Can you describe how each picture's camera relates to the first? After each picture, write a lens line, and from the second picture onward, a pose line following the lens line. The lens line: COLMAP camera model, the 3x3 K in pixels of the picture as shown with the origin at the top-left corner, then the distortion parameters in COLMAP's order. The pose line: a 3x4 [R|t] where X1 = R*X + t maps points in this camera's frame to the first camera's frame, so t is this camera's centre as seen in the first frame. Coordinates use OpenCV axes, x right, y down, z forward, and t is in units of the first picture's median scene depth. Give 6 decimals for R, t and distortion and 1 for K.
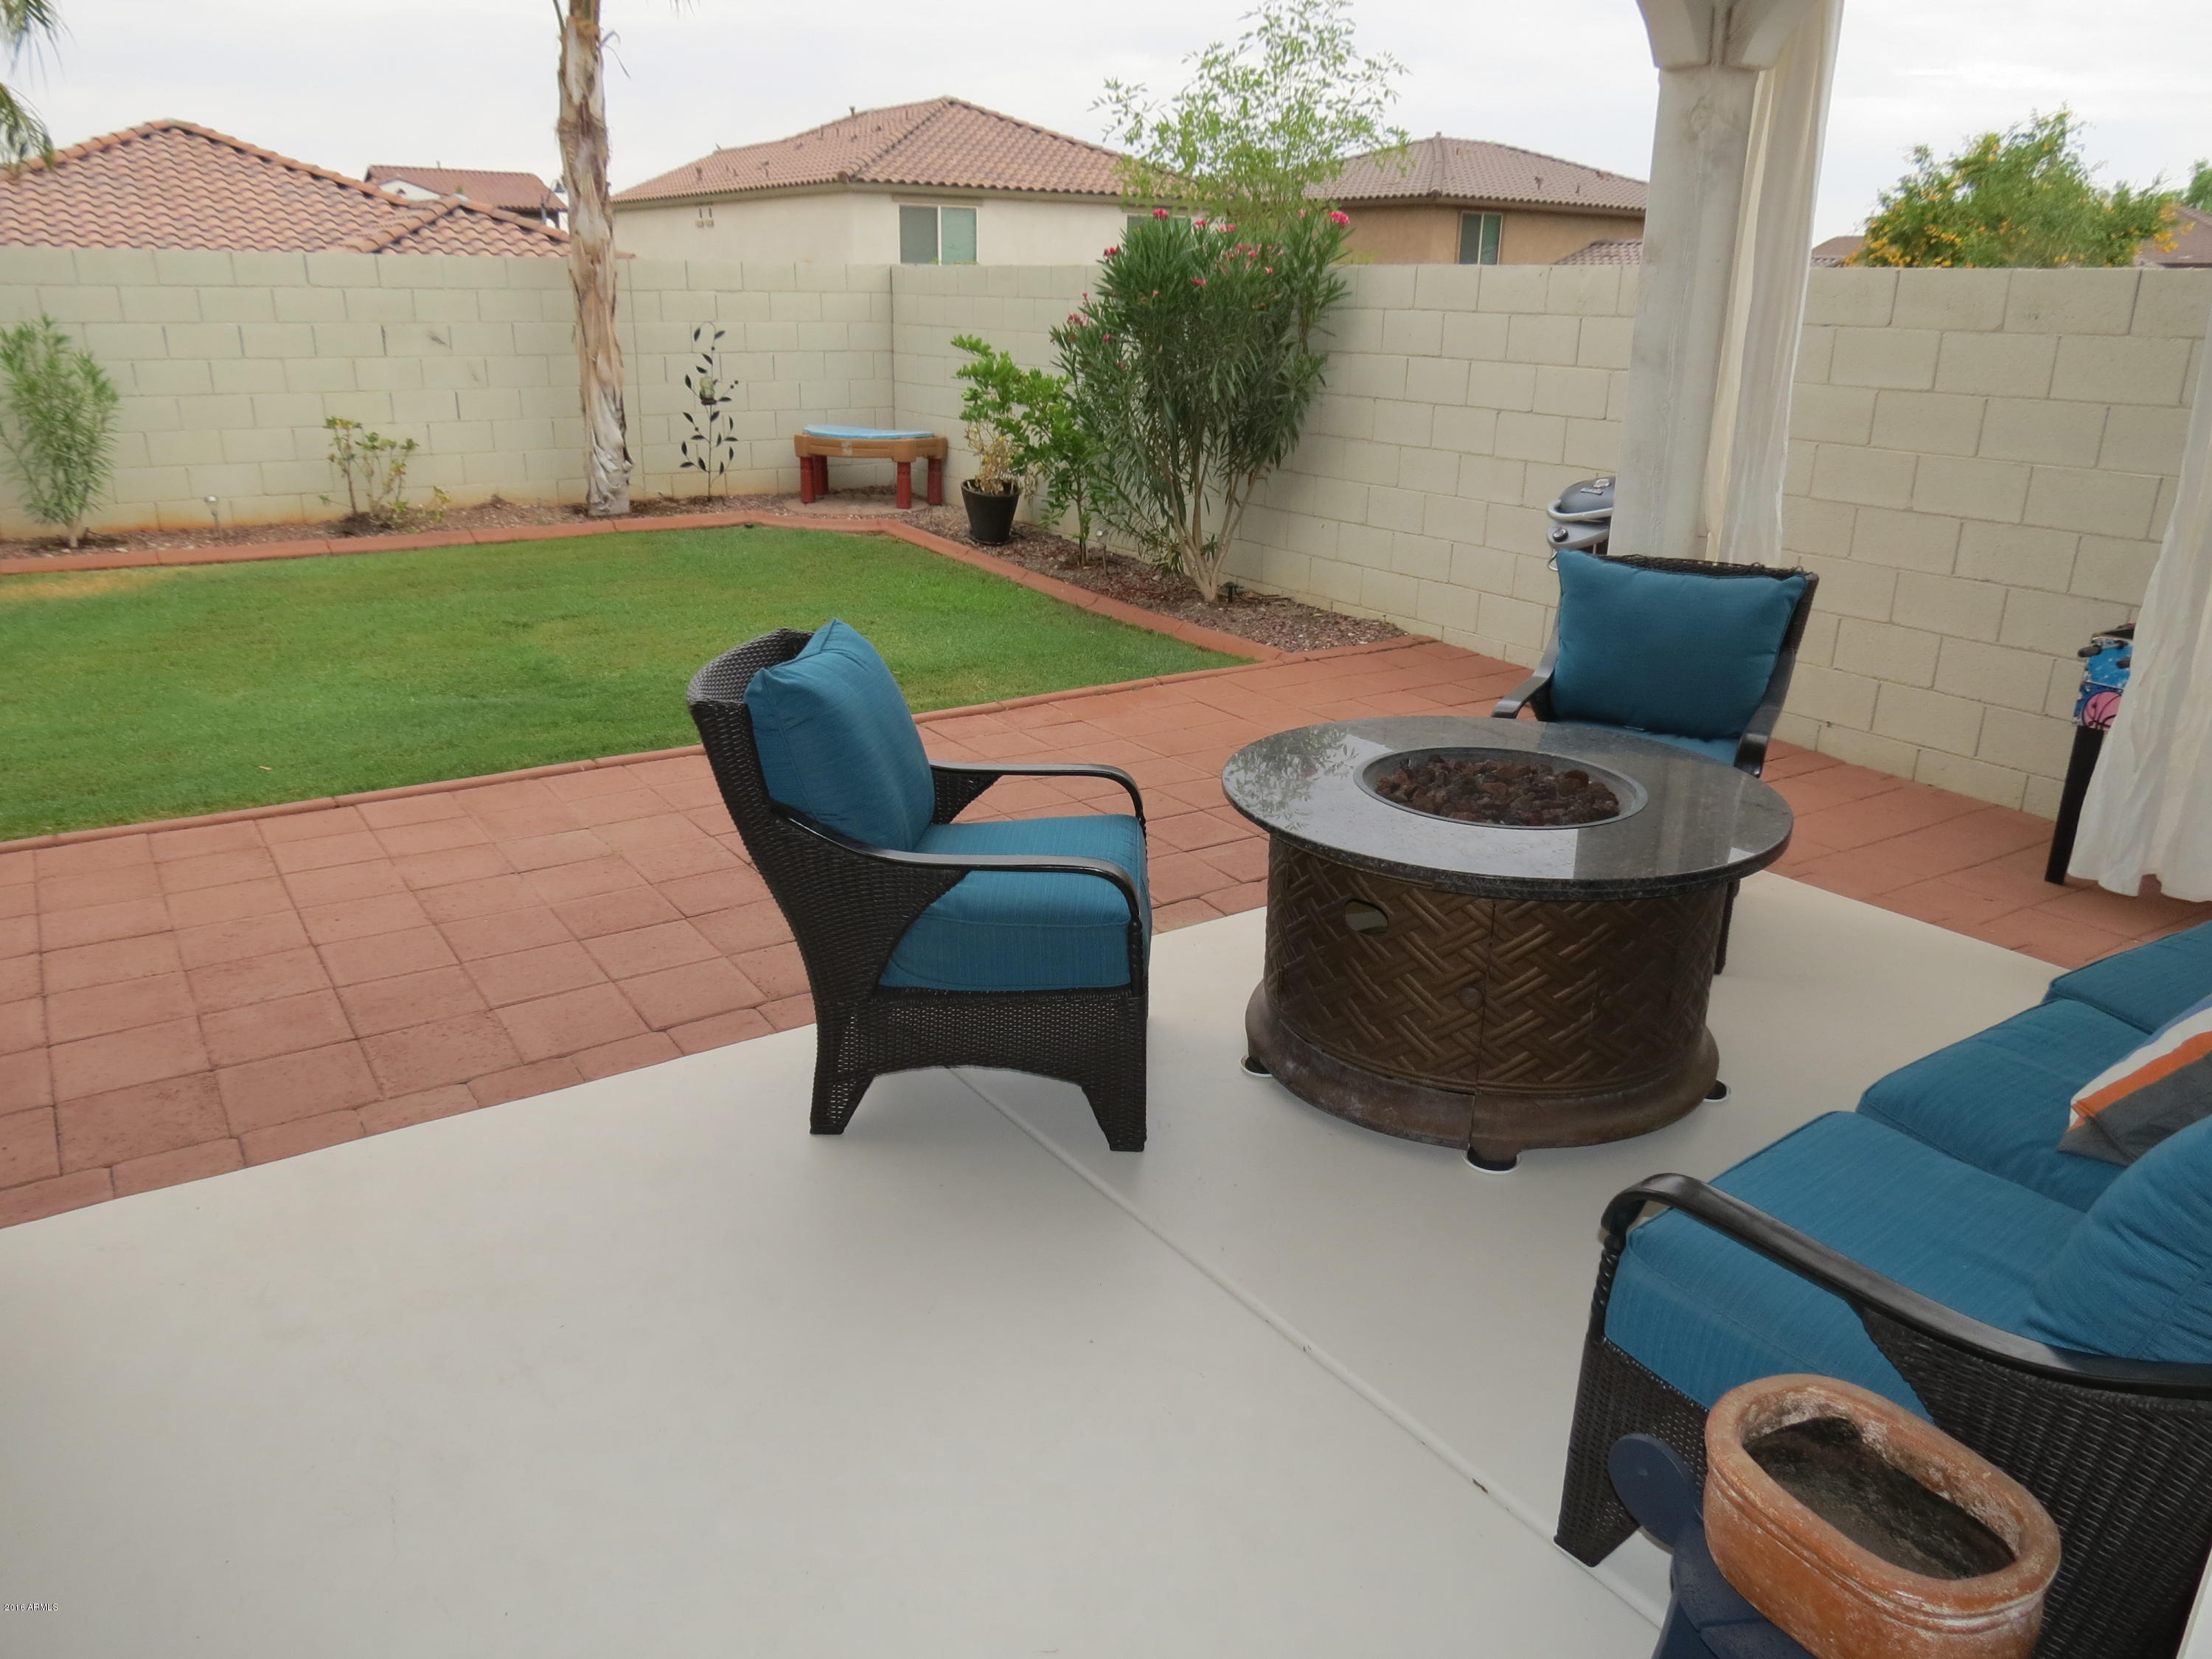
lens RADIAL K [[1565.6, 0, 1113.4], [0, 1565.6, 837.4], [0, 0, 1]] dist [-0.027386, 0.014687]
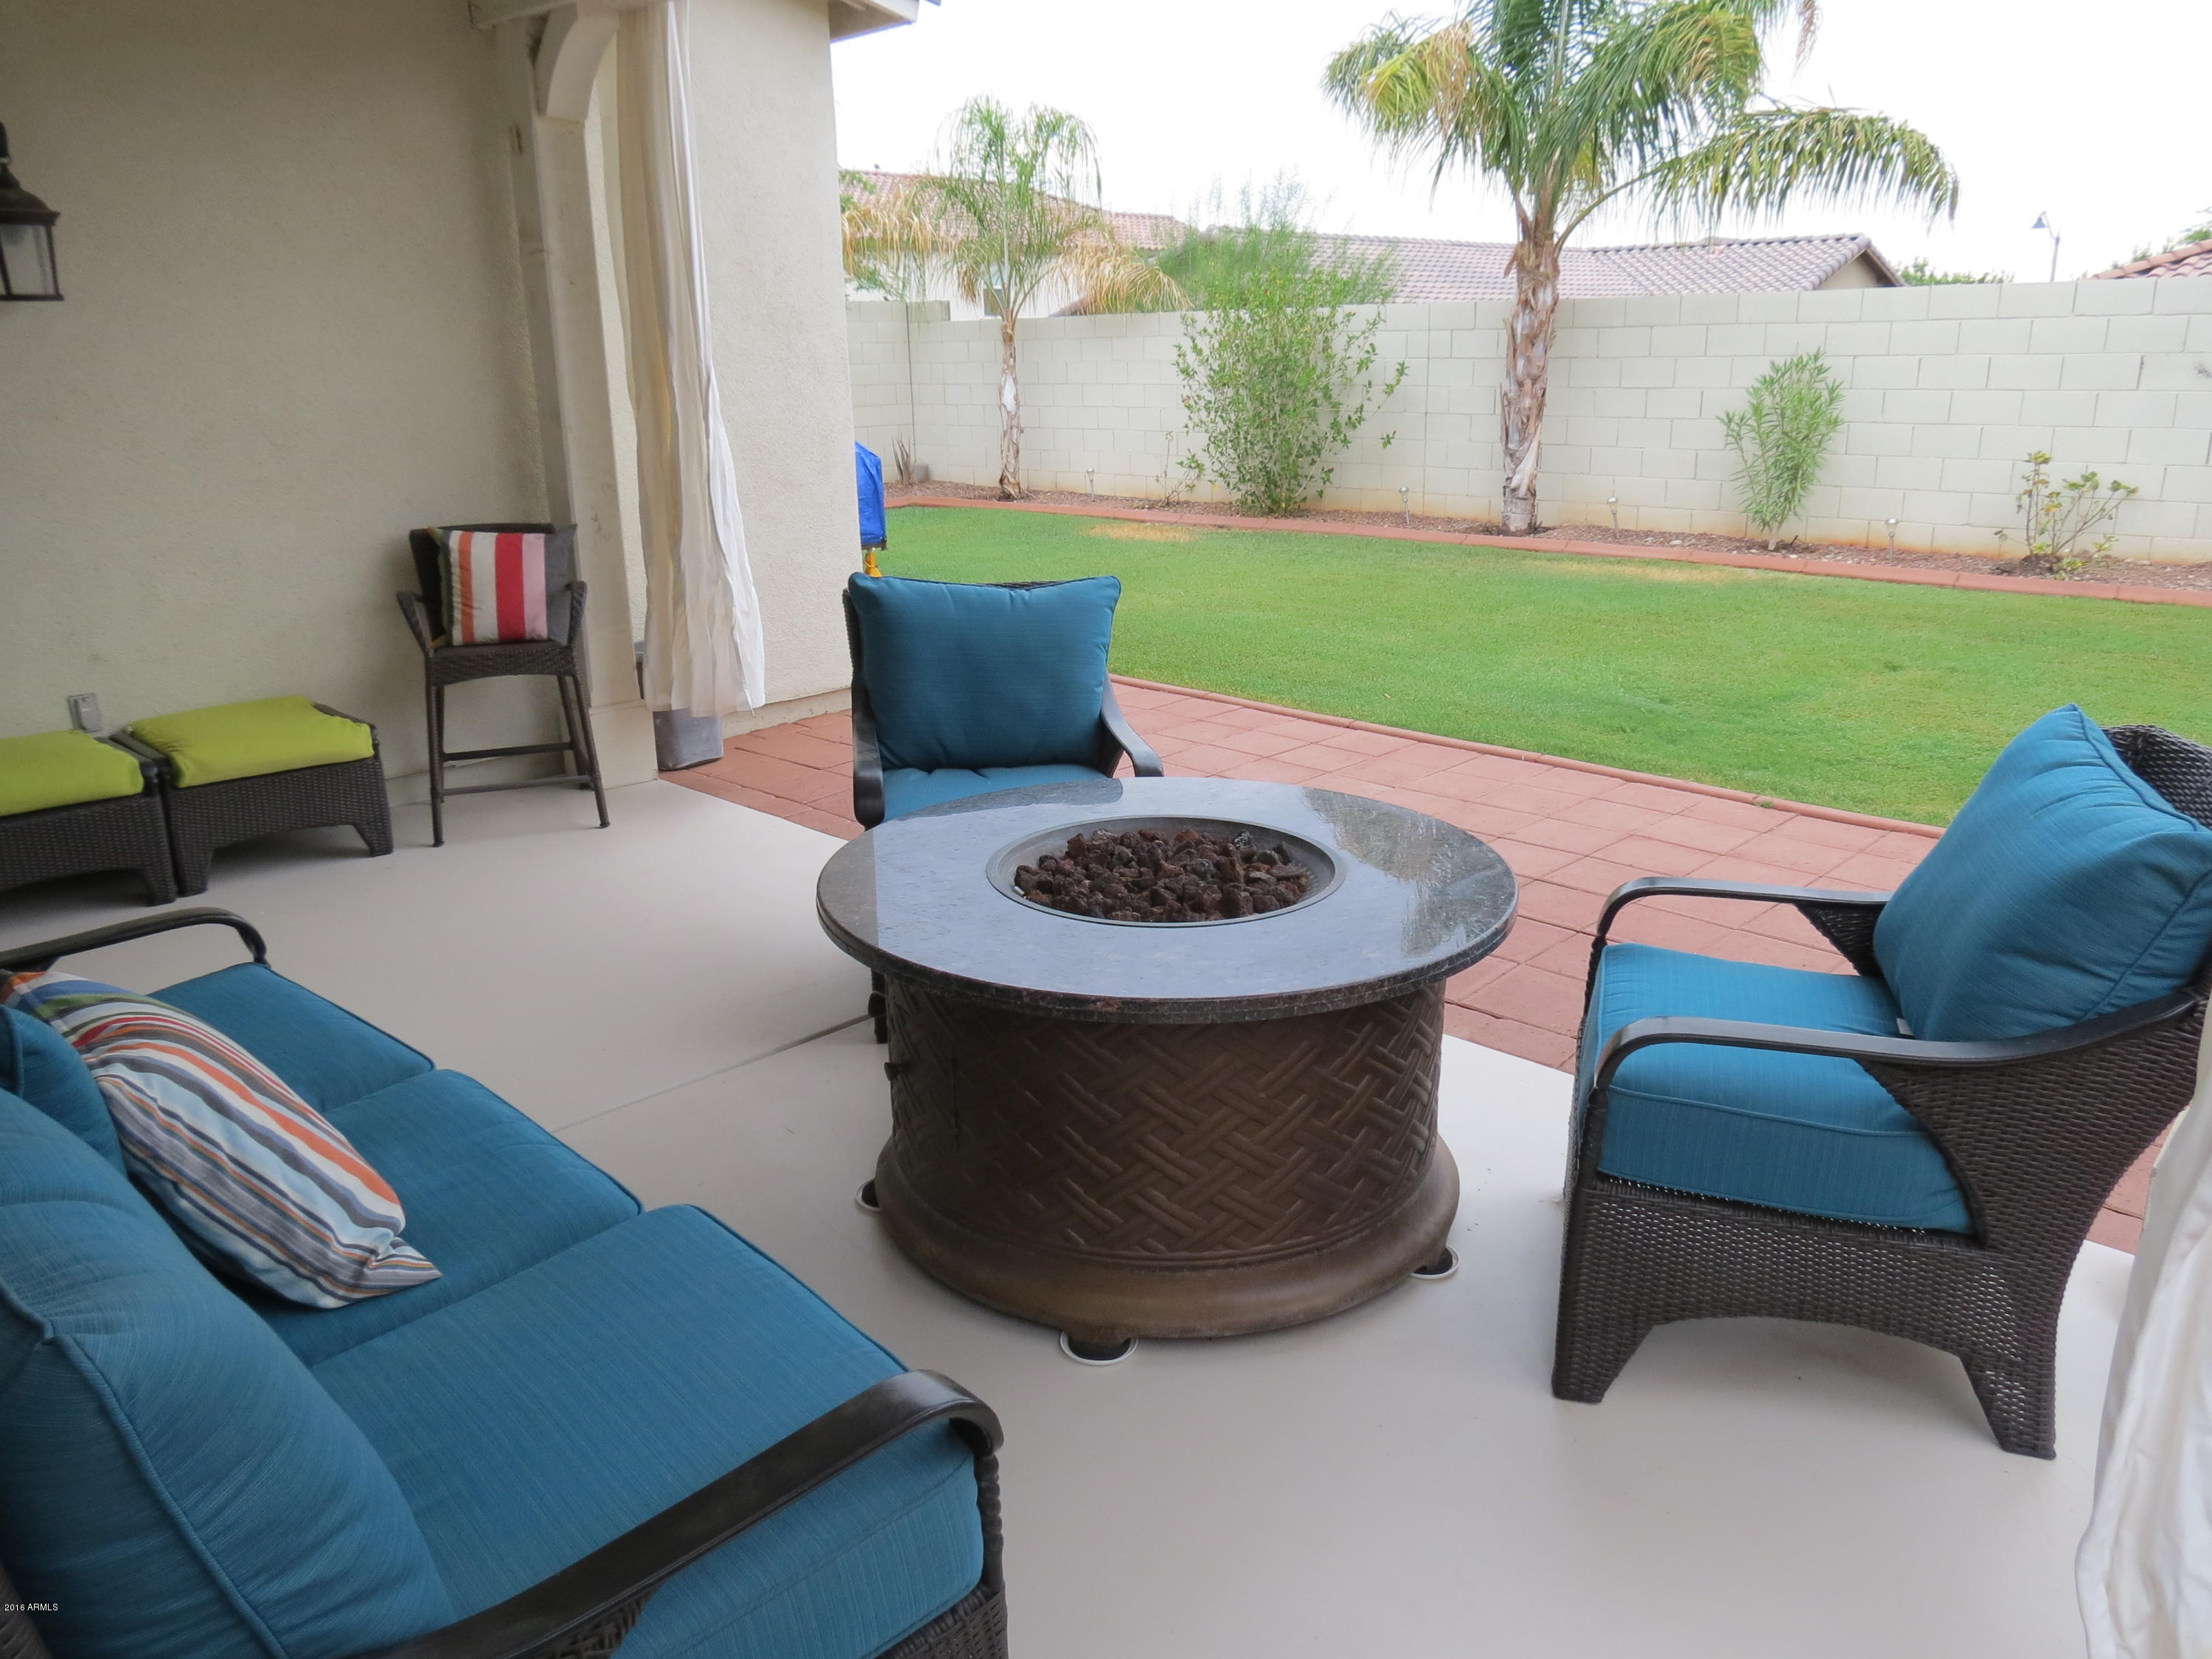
lens RADIAL K [[1565.6, 0, 1110.9], [0, 1565.6, 828.0], [0, 0, 1]] dist [-0.027386, 0.014687]
pose [[0.197797, 0.264710, -0.943825, 0.374915], [-0.300210, 0.932939, 0.198742, -0.076706], [0.933140, 0.244035, 0.264001, 0.286262]]
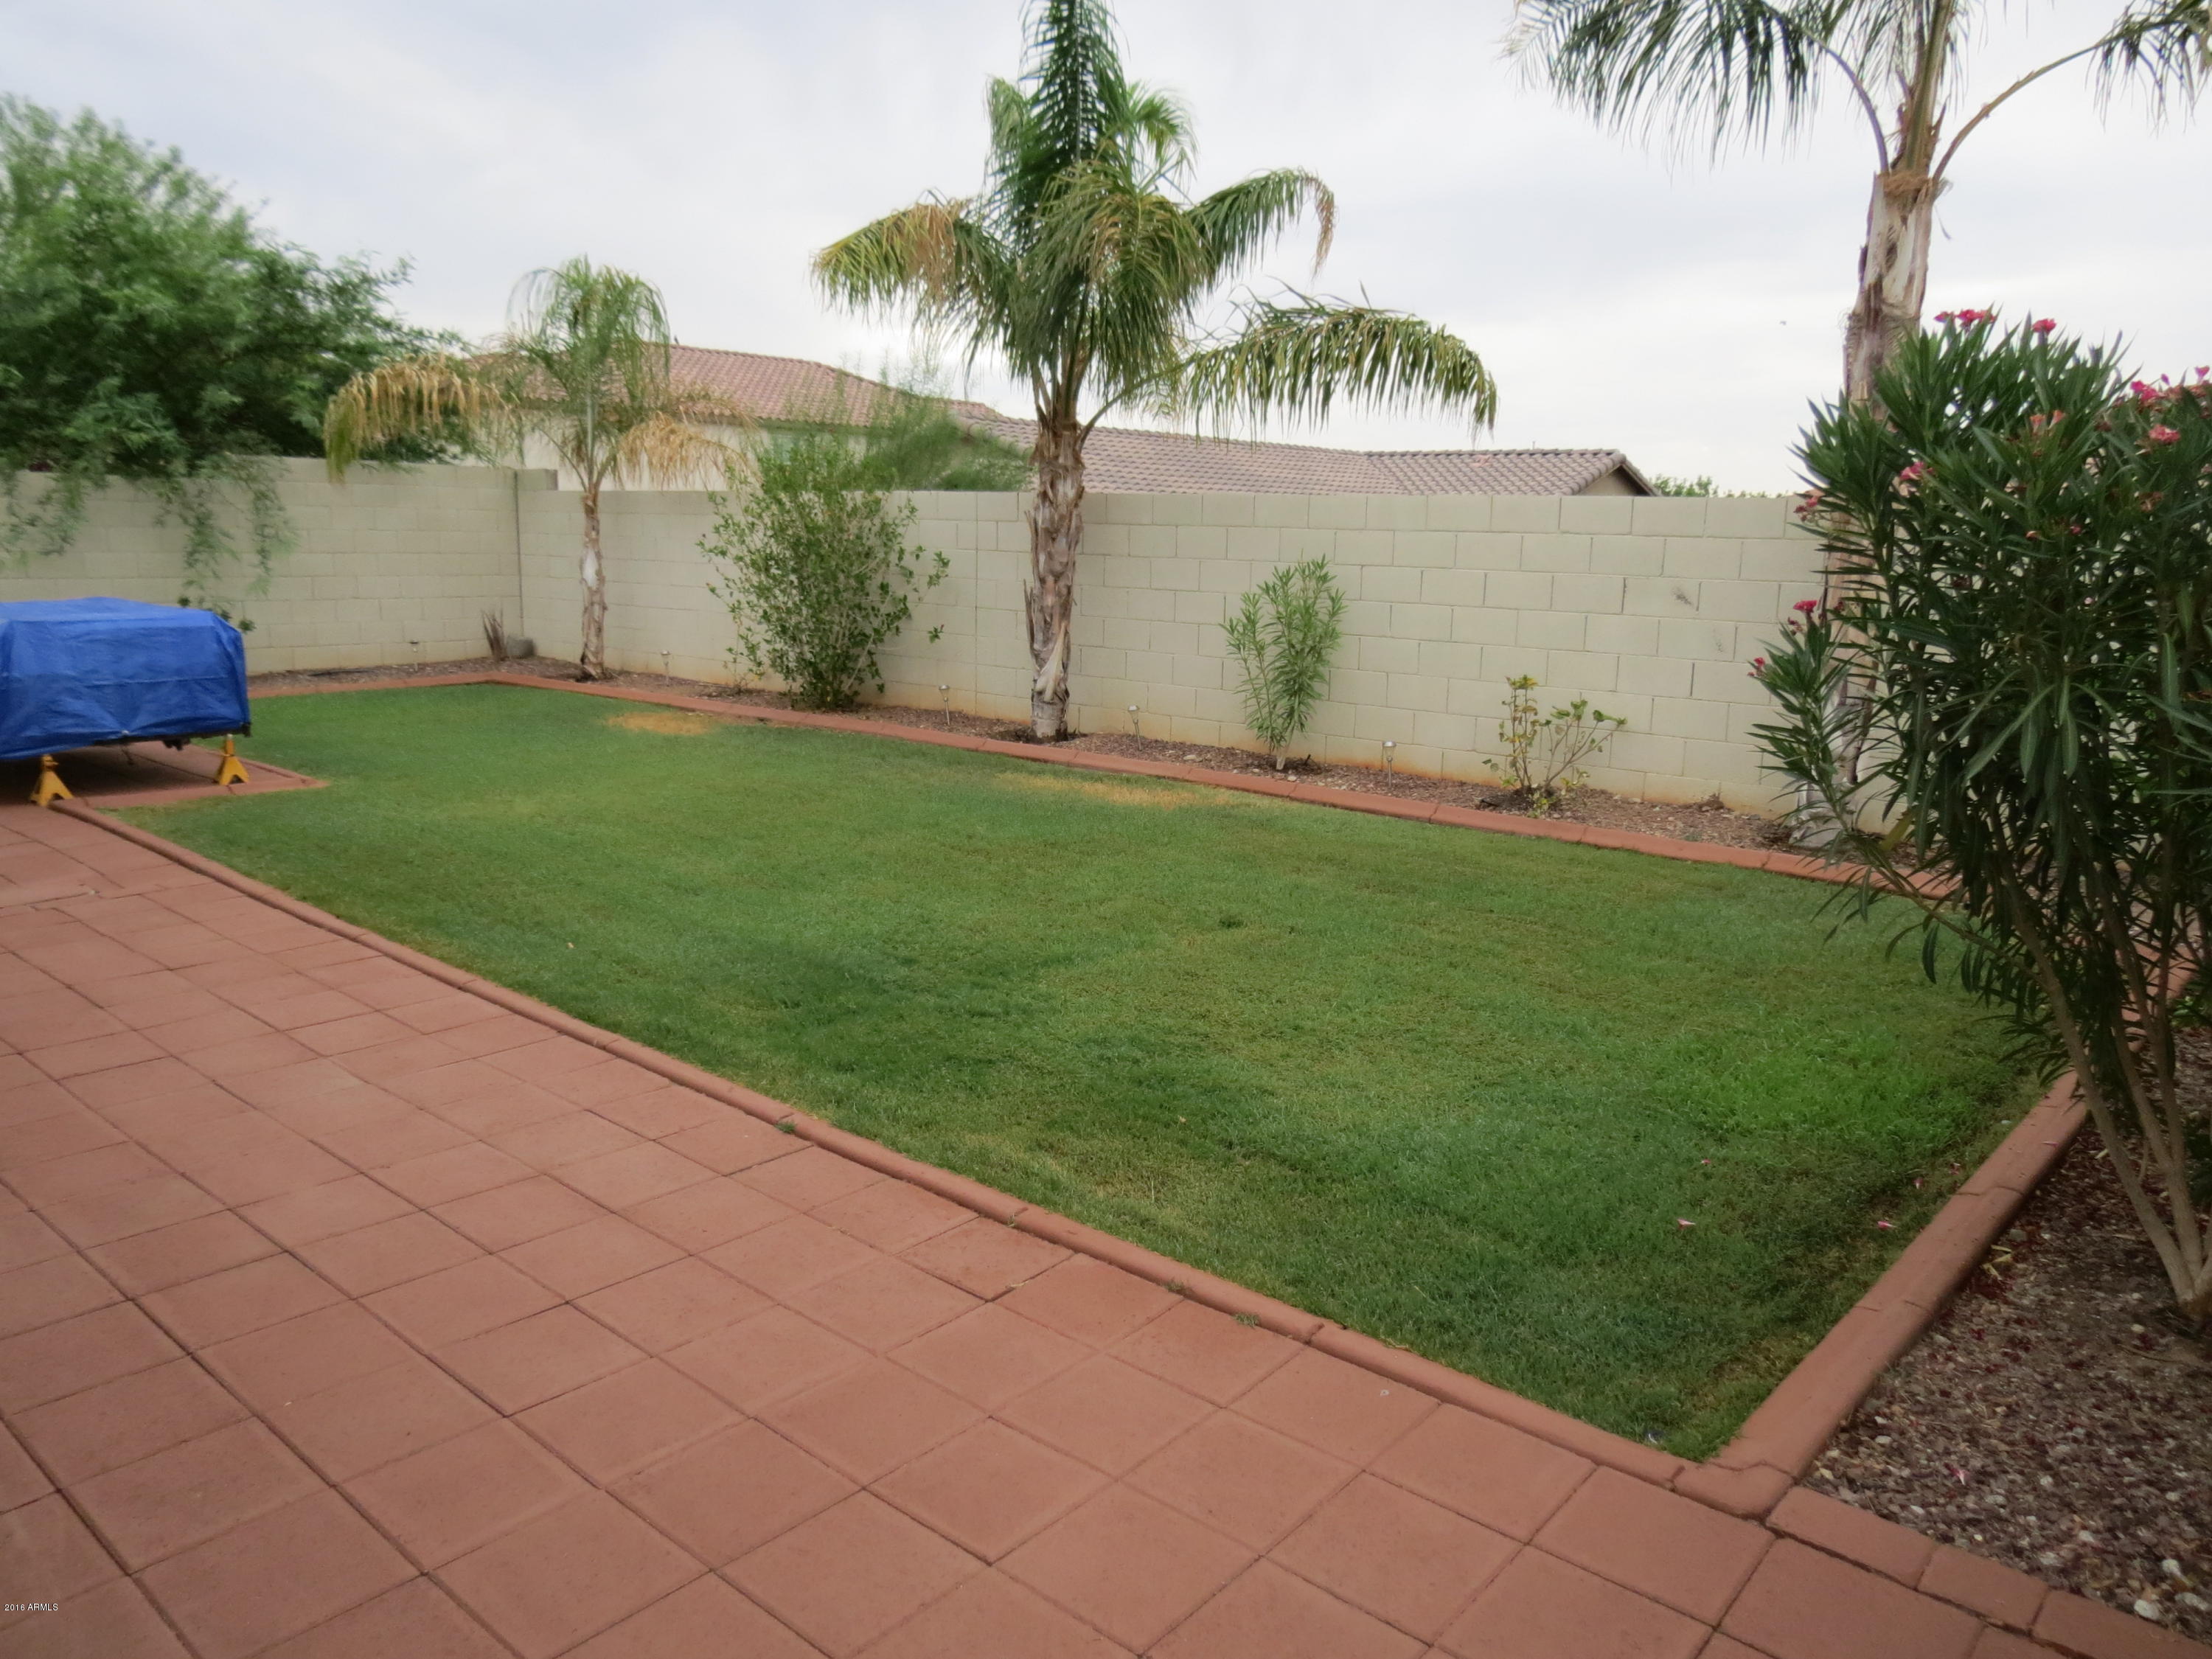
lens RADIAL K [[1565.6, 0, 1098.1], [0, 1565.6, 825.3], [0, 0, 1]] dist [-0.027386, 0.014687]
pose [[0.252229, 0.165003, -0.953496, 0.308959], [-0.336773, 0.938724, 0.073360, -0.186674], [0.907174, 0.302609, 0.292342, 0.587488]]
